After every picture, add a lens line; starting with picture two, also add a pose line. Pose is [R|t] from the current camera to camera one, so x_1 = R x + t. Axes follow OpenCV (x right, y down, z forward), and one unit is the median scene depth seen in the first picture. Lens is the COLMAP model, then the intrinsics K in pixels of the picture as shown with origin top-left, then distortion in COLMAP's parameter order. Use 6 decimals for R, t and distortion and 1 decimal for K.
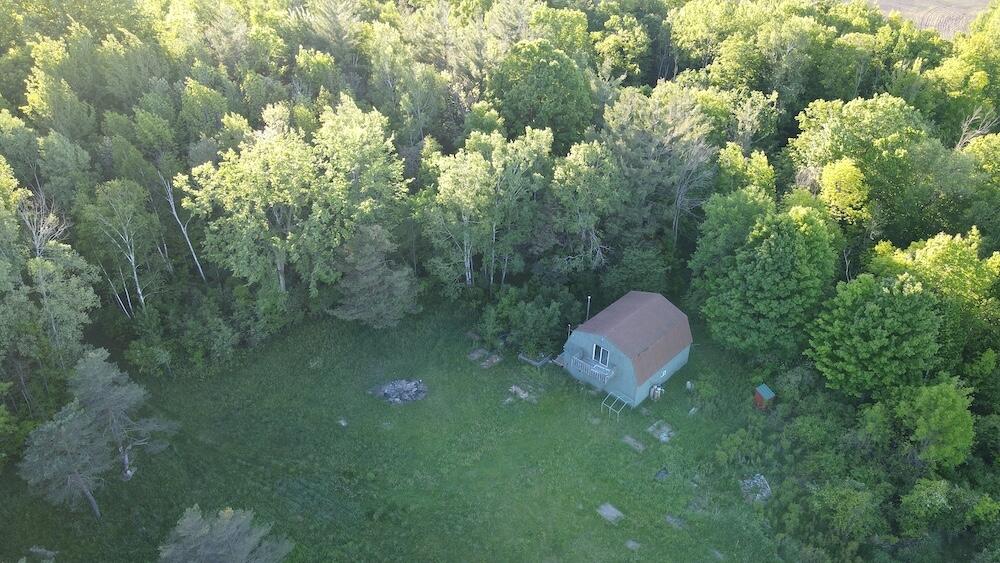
lens RADIAL K [[744.8, 0, 504.2], [0, 744.8, 284.5], [0, 0, 1]] dist [0.008213, 0.017694]
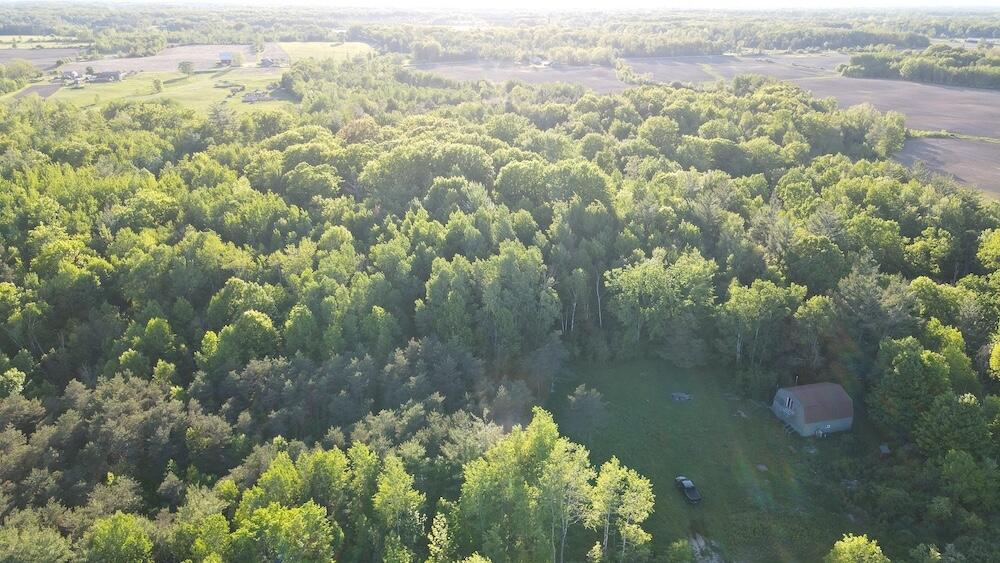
lens RADIAL K [[744.8, 0, 503.2], [0, 744.8, 284.5], [0, 0, 1]] dist [0.008213, 0.017694]
pose [[0.848166, 0.184891, -0.496417, 0.354749], [-0.280551, 0.951680, -0.124888, 0.221997], [0.449340, 0.245196, 0.859053, -0.887819]]
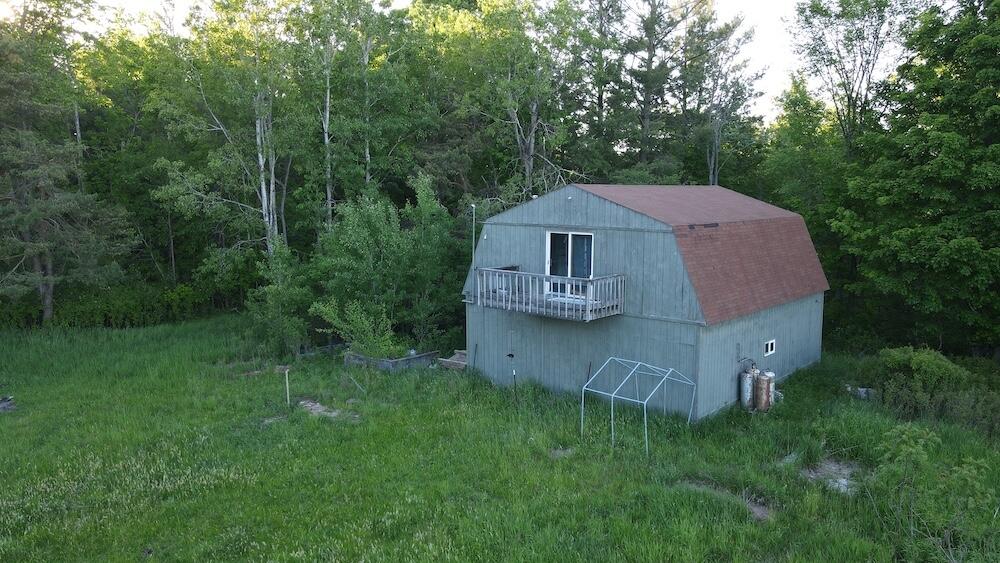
lens RADIAL K [[744.8, 0, 505.0], [0, 744.8, 280.2], [0, 0, 1]] dist [0.008213, 0.017694]
pose [[0.999711, -0.014503, 0.019168, 0.088644], [0.021425, 0.899172, -0.437071, 0.218176], [-0.010896, 0.437355, 0.899223, 0.661825]]
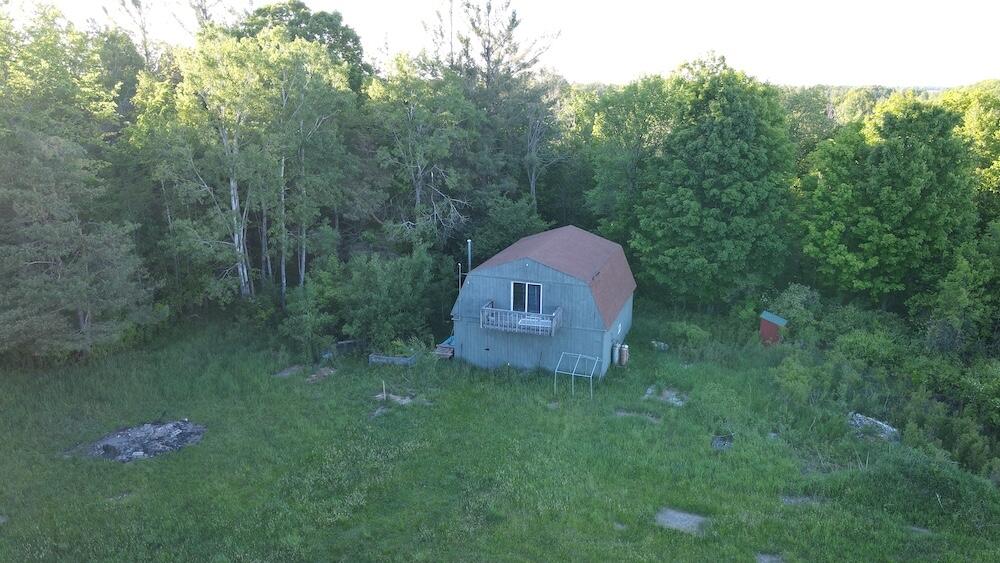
lens RADIAL K [[744.8, 0, 506.5], [0, 744.8, 287.7], [0, 0, 1]] dist [0.008213, 0.017694]
pose [[0.914597, -0.118141, 0.386723, -0.094896], [0.225564, 0.942805, -0.245437, 0.204263], [-0.335609, 0.311707, 0.888935, 0.455326]]
